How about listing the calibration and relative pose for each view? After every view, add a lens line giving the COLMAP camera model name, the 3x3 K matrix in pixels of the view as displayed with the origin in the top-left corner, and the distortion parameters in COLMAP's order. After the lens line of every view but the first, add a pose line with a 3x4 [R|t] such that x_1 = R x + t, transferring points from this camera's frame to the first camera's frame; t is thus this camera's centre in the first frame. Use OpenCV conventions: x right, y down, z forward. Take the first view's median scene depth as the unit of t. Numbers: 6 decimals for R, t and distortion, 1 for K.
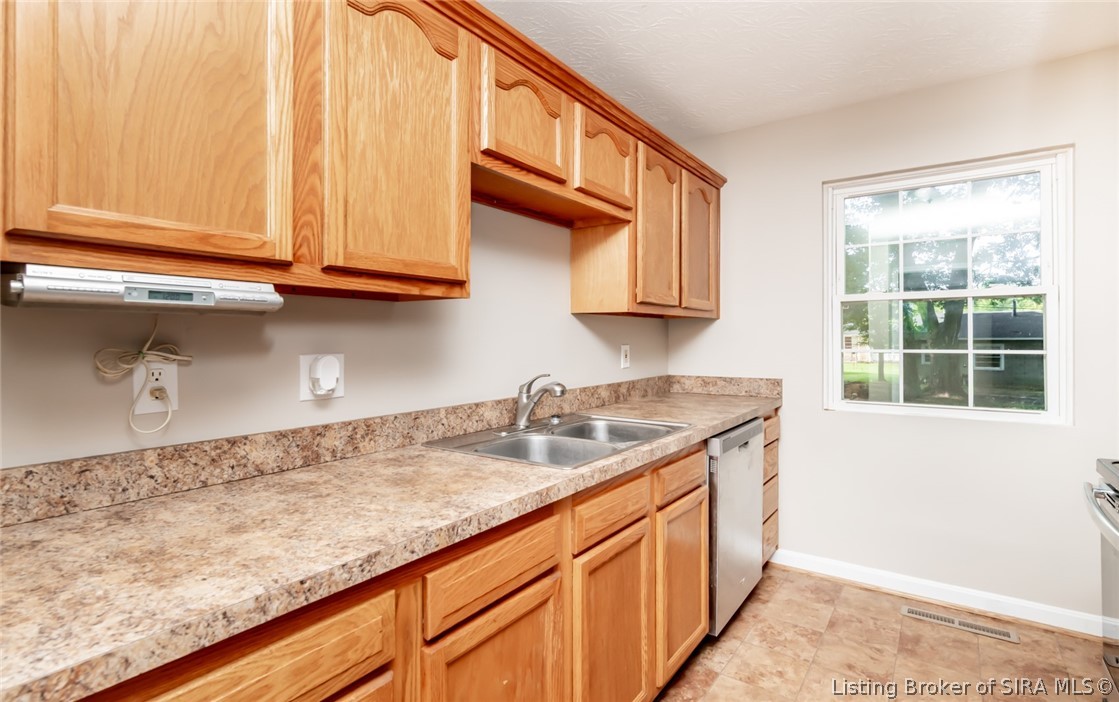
lens RADIAL K [[546.2, 0, 561.2], [0, 546.2, 338.3], [0, 0, 1]] dist [0.002413, -0.000480]
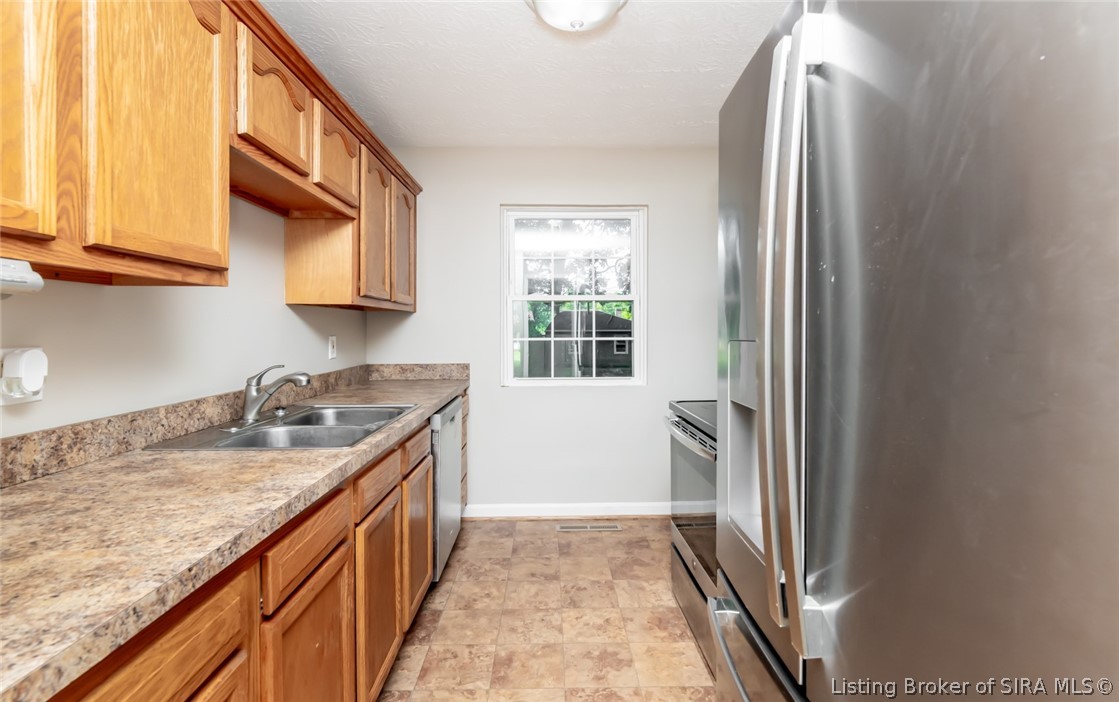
lens RADIAL K [[523.9, 0, 559.7], [0, 523.9, 337.8], [0, 0, 1]] dist [-0.000964, -0.000511]
pose [[0.802481, -0.008730, 0.596614, -0.246888], [0.000410, 0.999901, 0.014079, 0.003762], [-0.596678, -0.011053, 0.802405, -0.084435]]
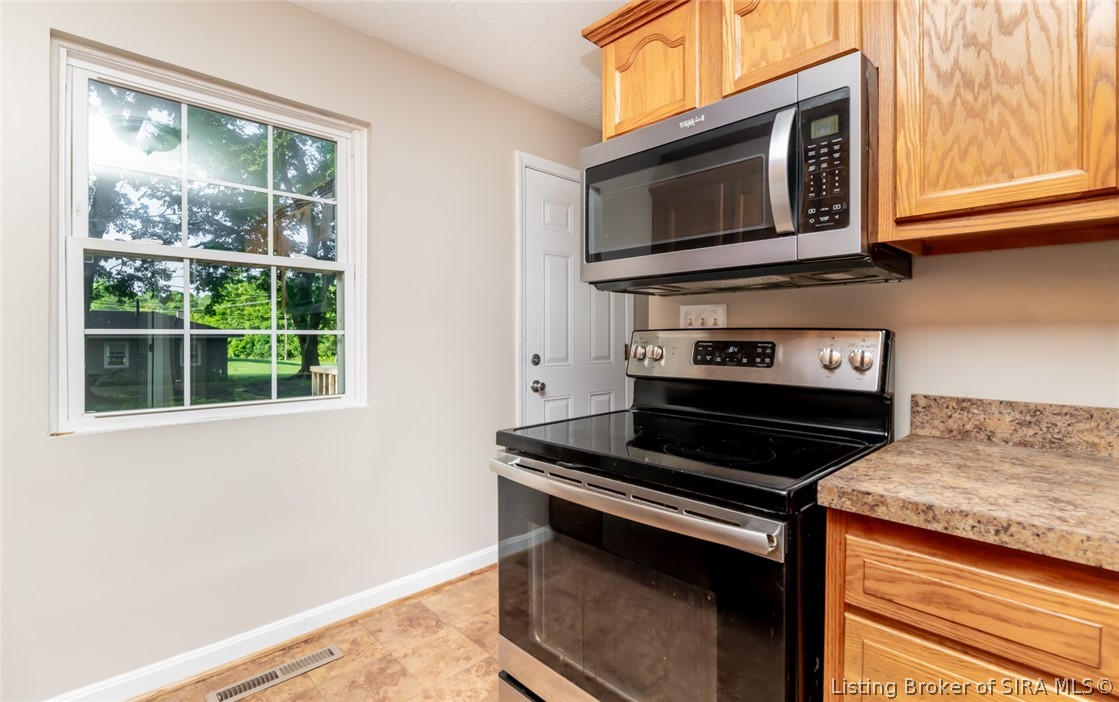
lens RADIAL K [[523.9, 0, 559.7], [0, 523.9, 337.8], [0, 0, 1]] dist [-0.000964, -0.000511]
pose [[0.188337, 0.000152, 0.982104, 0.091710], [-0.000907, 1.000000, 0.000019, 0.056179], [-0.982104, -0.000894, 0.188337, 0.736003]]
